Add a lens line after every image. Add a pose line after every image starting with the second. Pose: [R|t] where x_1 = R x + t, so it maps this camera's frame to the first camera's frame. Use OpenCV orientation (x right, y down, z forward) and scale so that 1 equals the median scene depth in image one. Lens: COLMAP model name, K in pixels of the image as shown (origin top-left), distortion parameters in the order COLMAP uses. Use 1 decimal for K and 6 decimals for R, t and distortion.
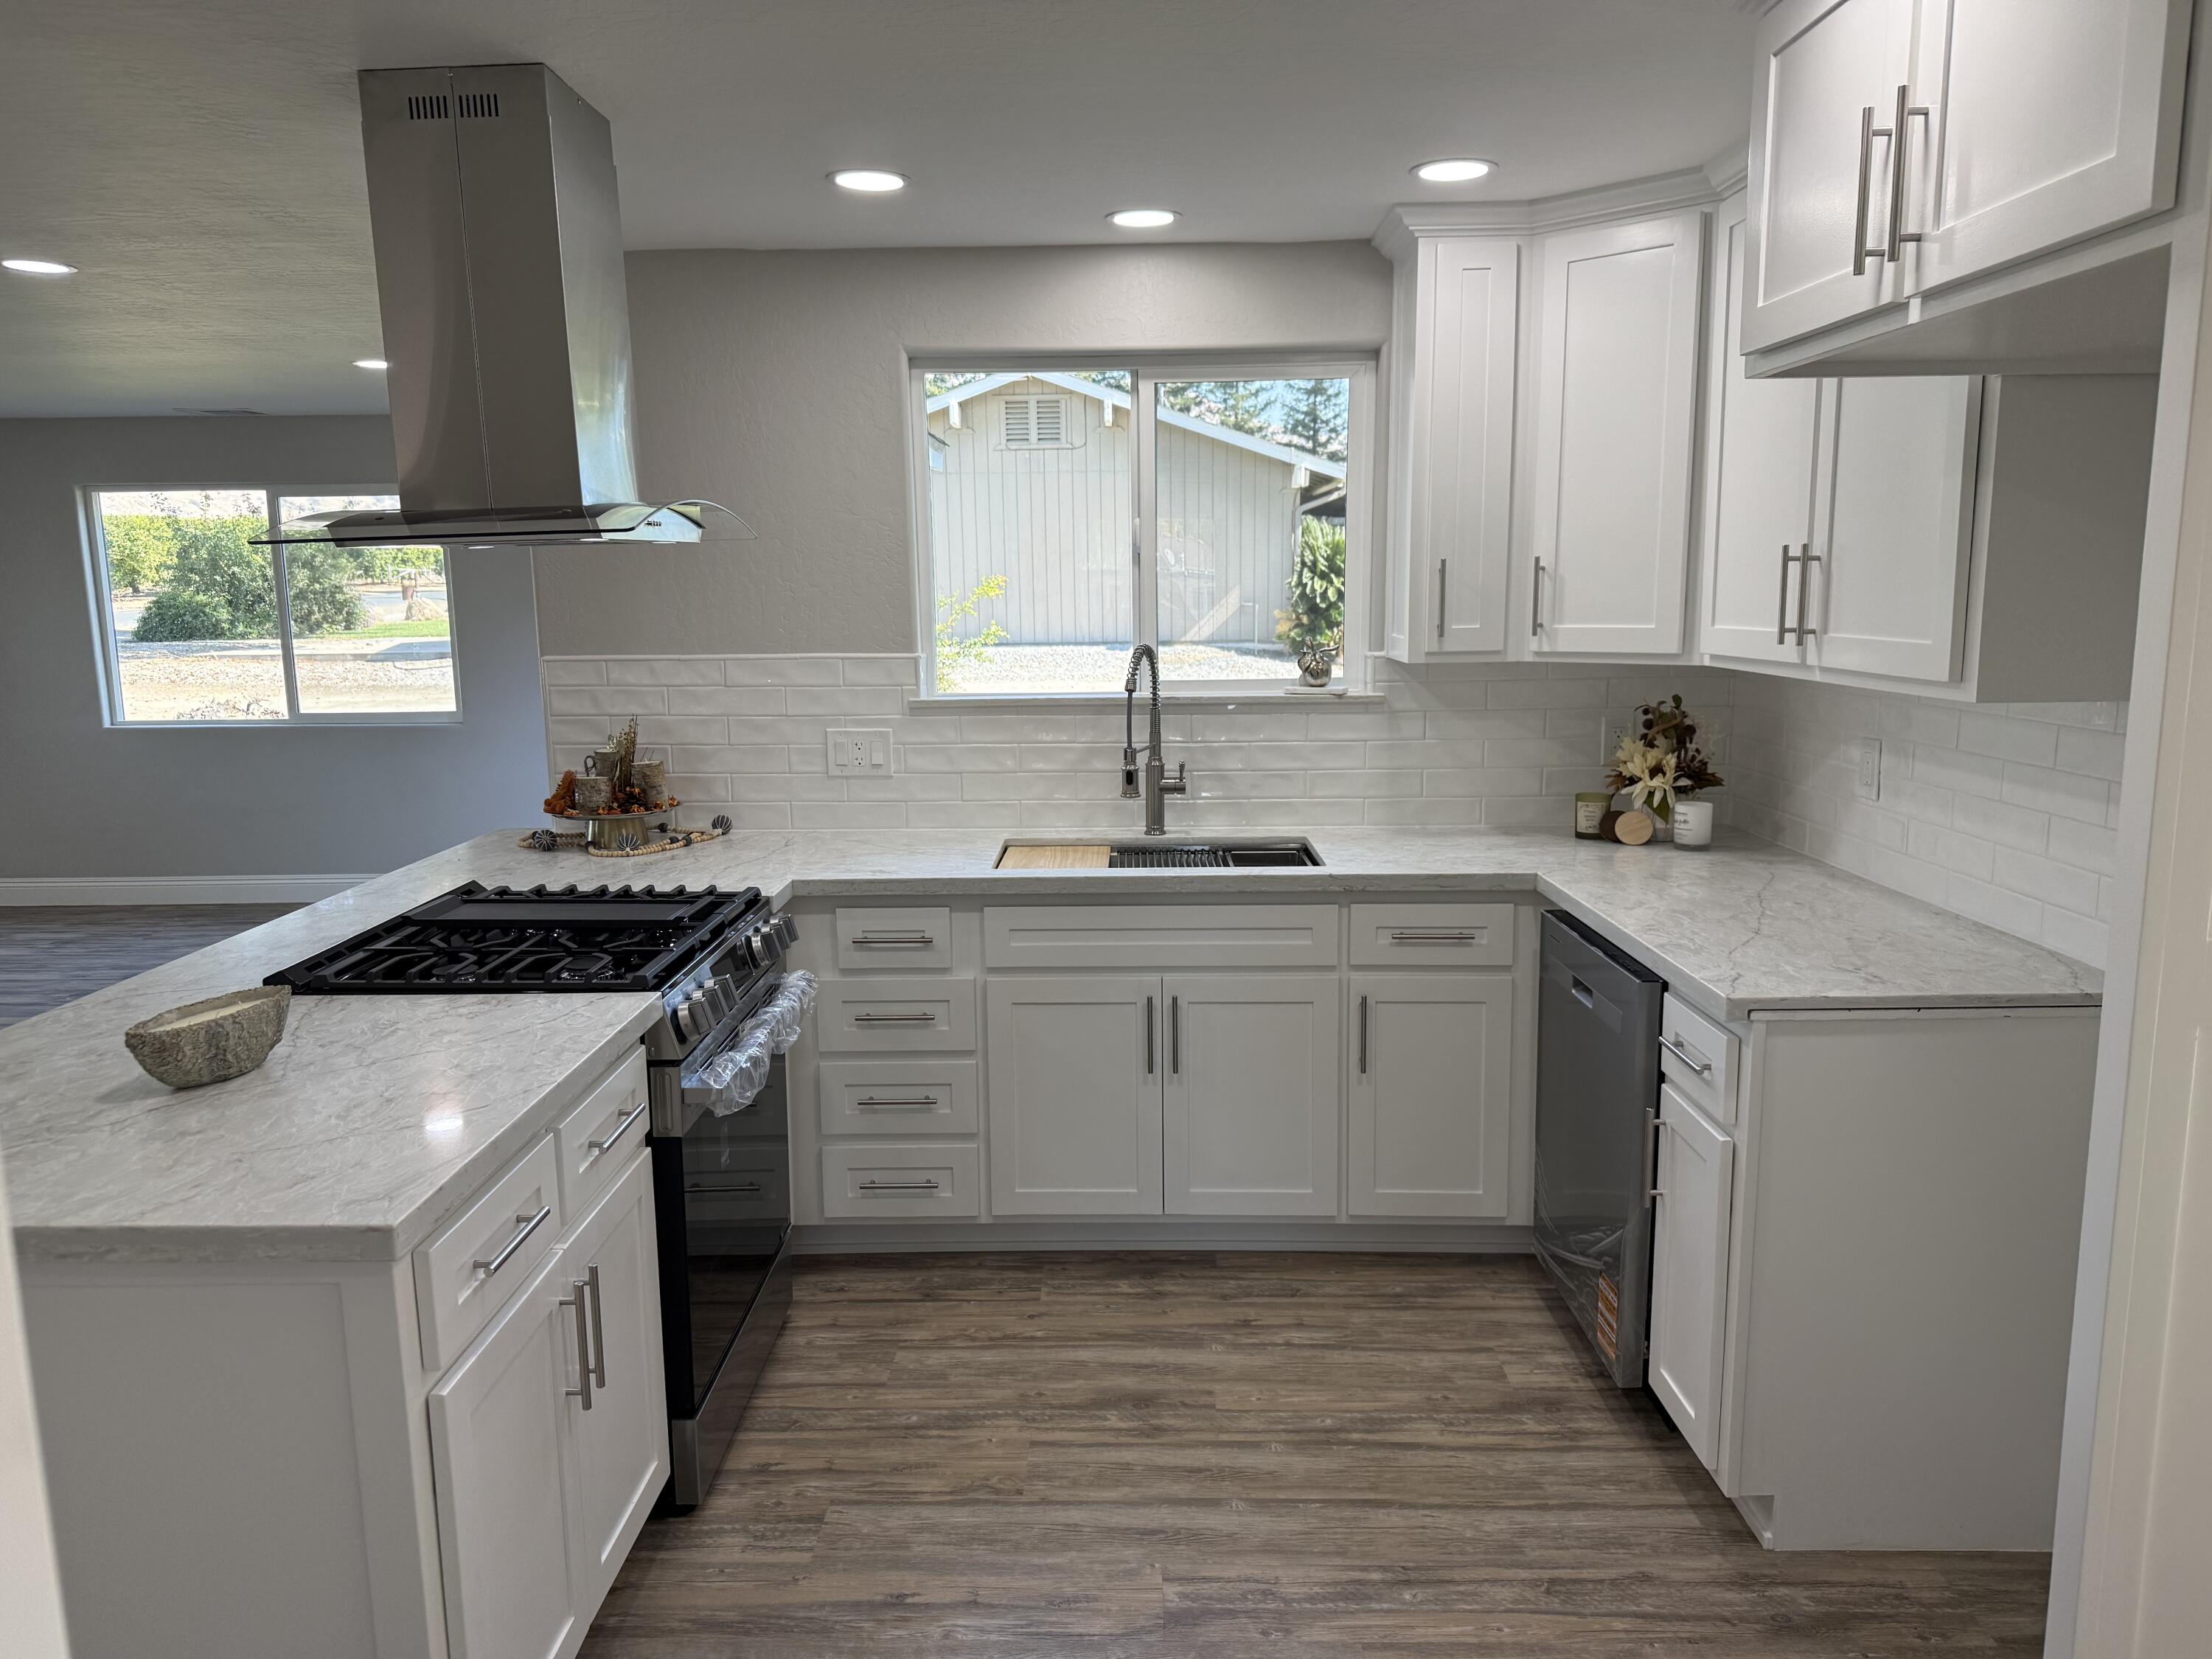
lens RADIAL K [[1547.9, 0, 1099.5], [0, 1547.9, 842.9], [0, 0, 1]] dist [0.065043, -0.085489]
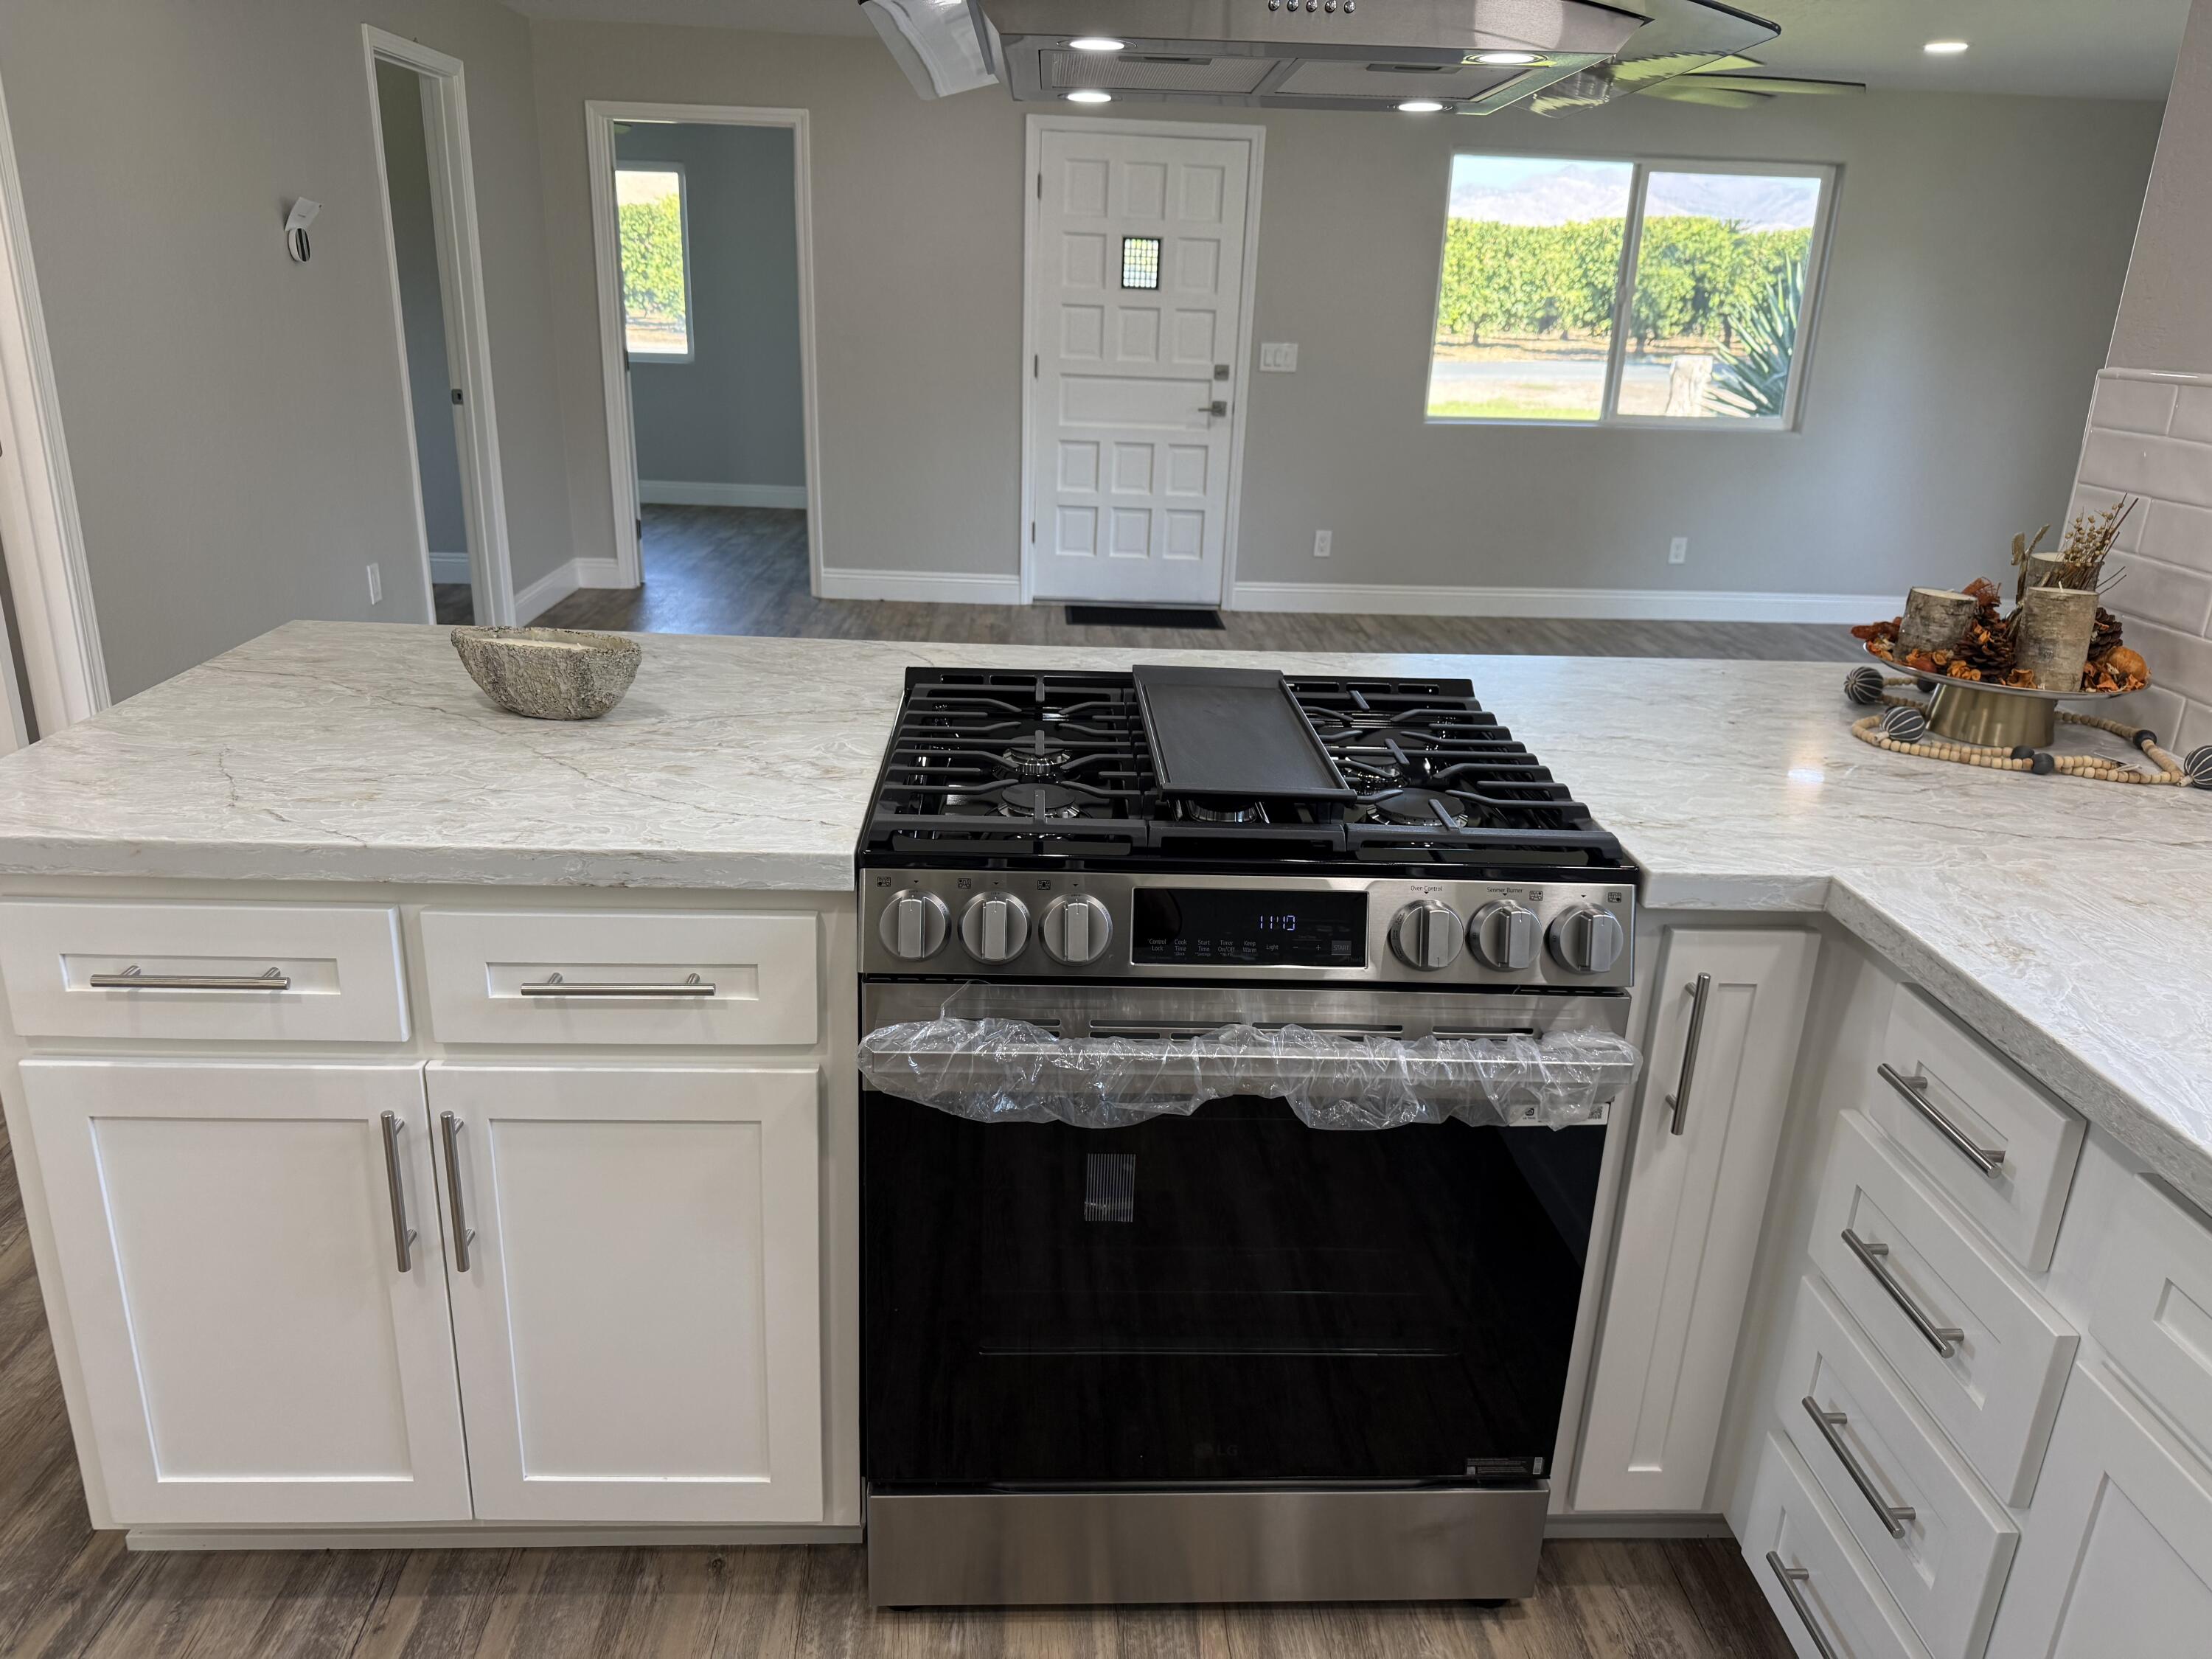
lens RADIAL K [[1547.9, 0, 1111.4], [0, 1547.9, 832.7], [0, 0, 1]] dist [0.065043, -0.085489]
pose [[0.066987, 0.345211, -0.936132, 0.184211], [-0.205964, 0.922815, 0.325562, -0.082967], [0.976264, 0.171001, 0.132918, 0.677119]]
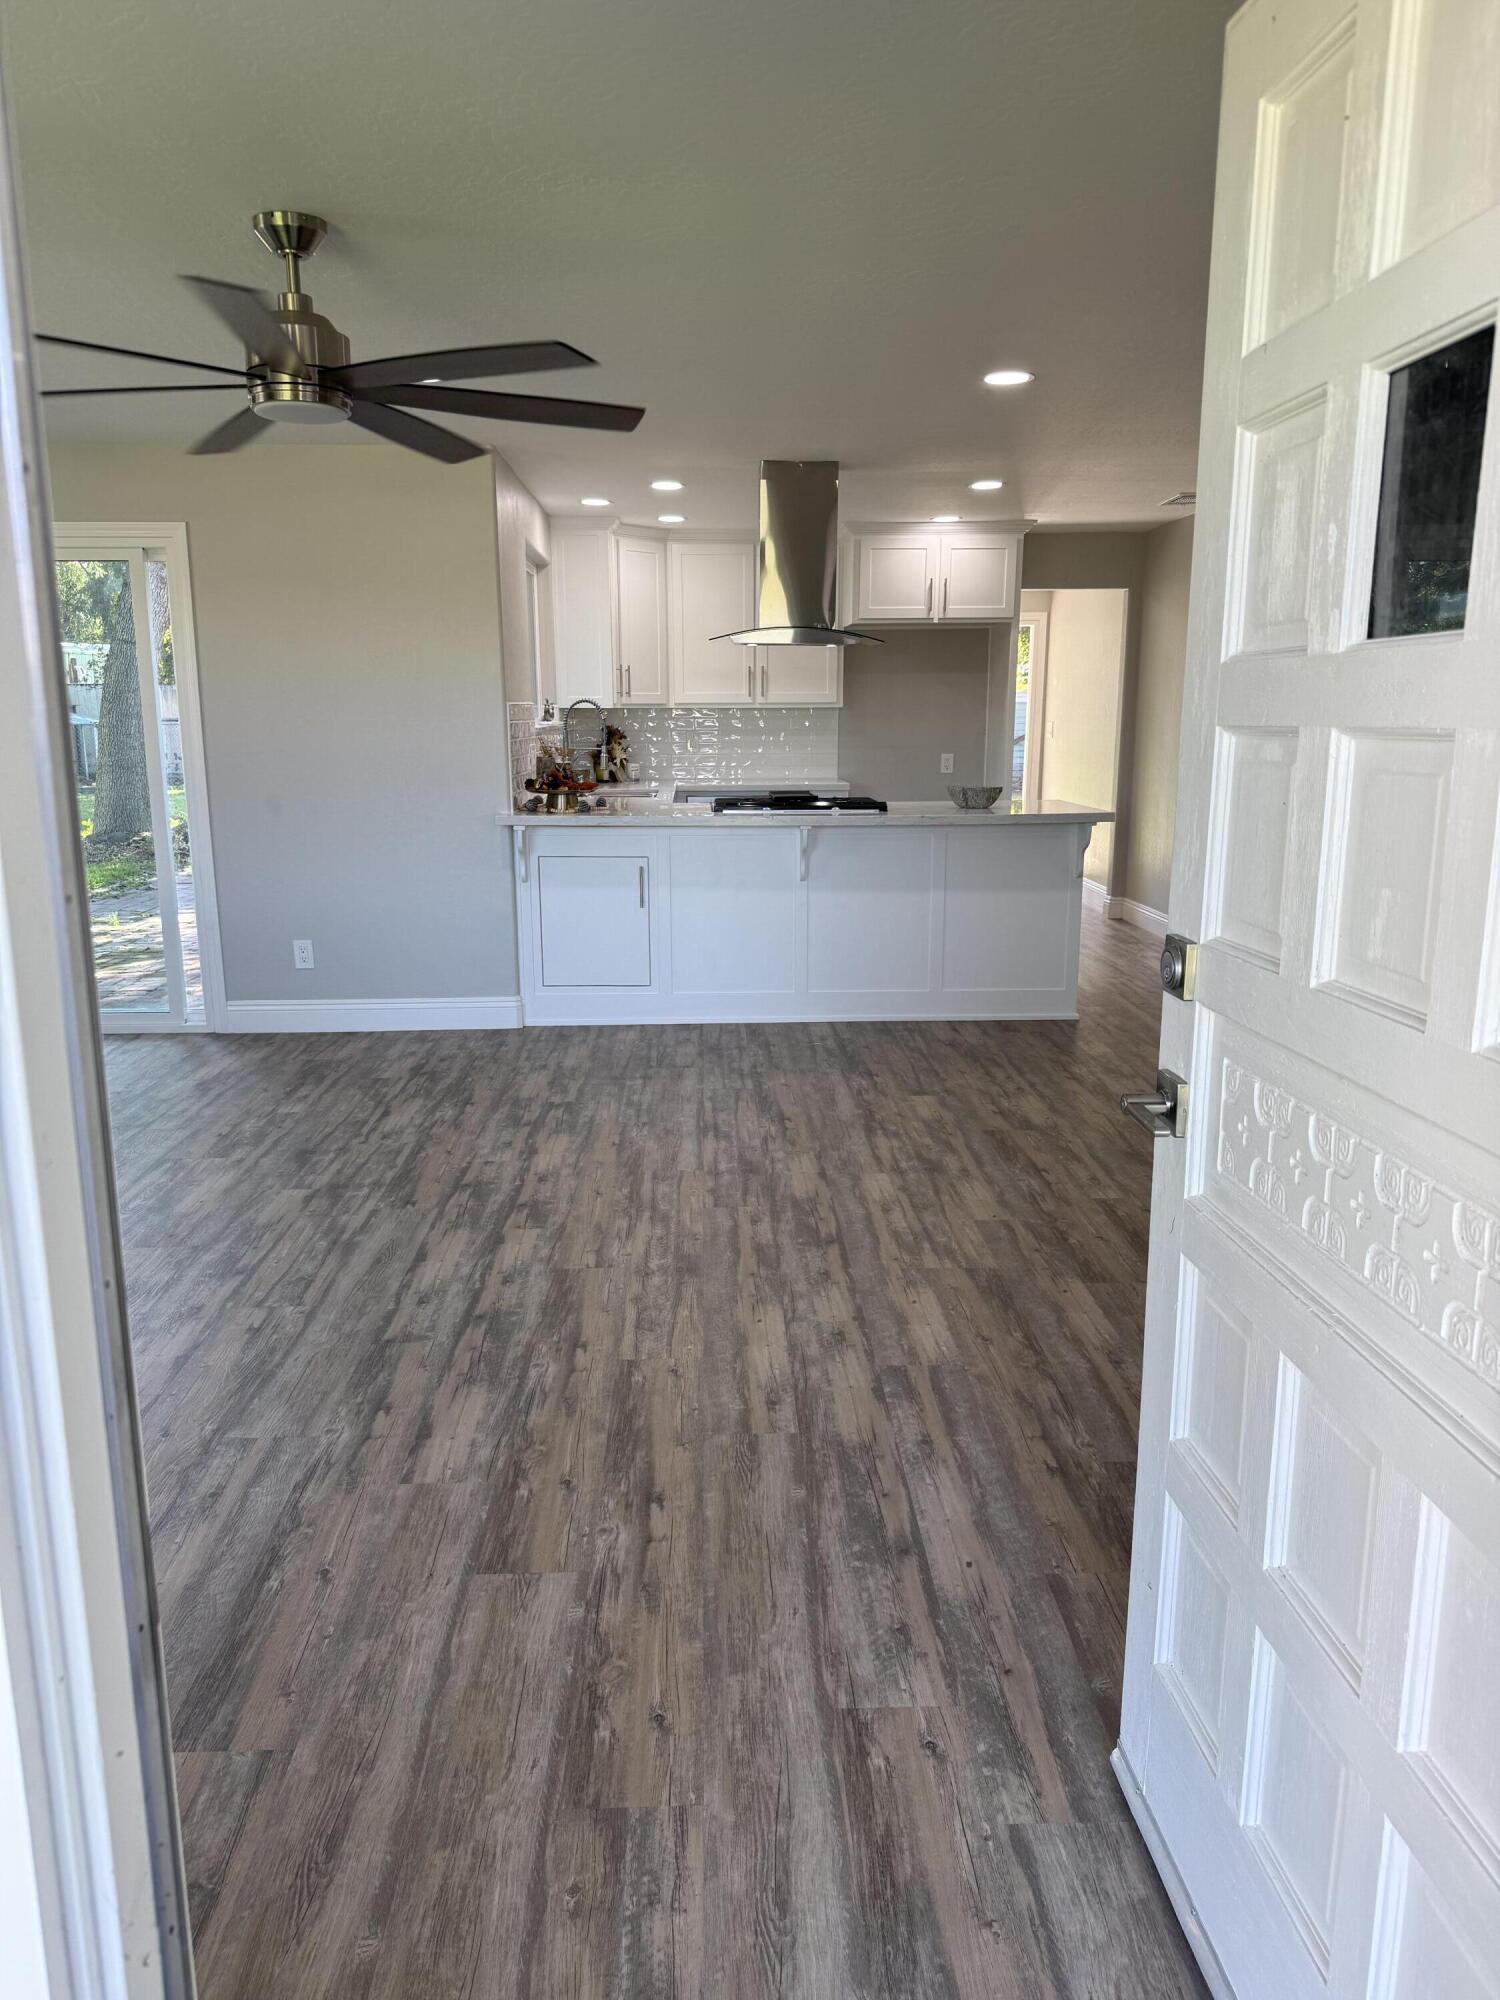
lens RADIAL K [[1399.6, 0, 747.3], [0, 1399.6, 1004.8], [0, 0, 1]] dist [0.065043, -0.085489]
pose [[-0.055666, -0.193627, 0.979495, -1.991911], [0.171657, 0.964553, 0.200429, -0.070796], [-0.983583, 0.179294, -0.020456, 0.905093]]
